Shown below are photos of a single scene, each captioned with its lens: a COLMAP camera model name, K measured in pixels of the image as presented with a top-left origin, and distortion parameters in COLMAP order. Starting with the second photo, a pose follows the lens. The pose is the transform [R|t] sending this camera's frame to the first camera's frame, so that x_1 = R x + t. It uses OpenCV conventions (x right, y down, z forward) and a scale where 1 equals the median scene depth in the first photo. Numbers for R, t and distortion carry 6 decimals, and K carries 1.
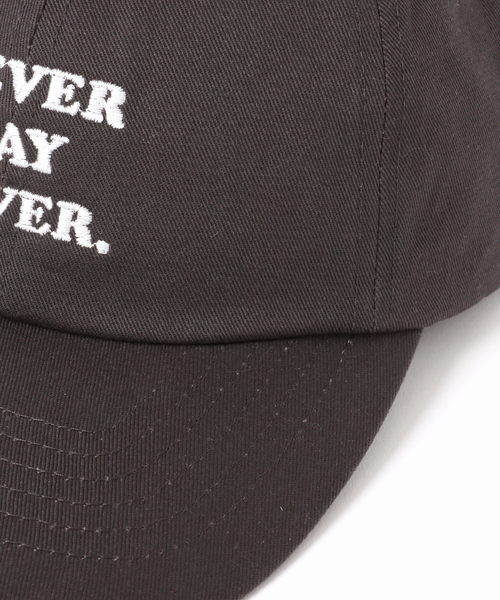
lens RADIAL K [[1787.7, 0, 250.0], [0, 1787.7, 300.0], [0, 0, 1]] dist [0.016095, 0.571119]
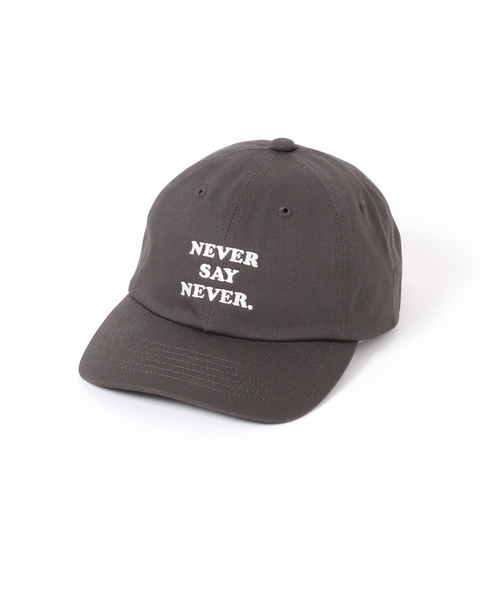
lens RADIAL K [[2768.4, 0, 250.0], [0, 2768.4, 300.0], [0, 0, 1]] dist [-0.247538, -0.753644]
pose [[0.997213, -0.013182, 0.073435, -0.418242], [0.025871, 0.984294, -0.174630, 0.755954], [-0.069980, 0.176043, 0.981892, -3.487240]]
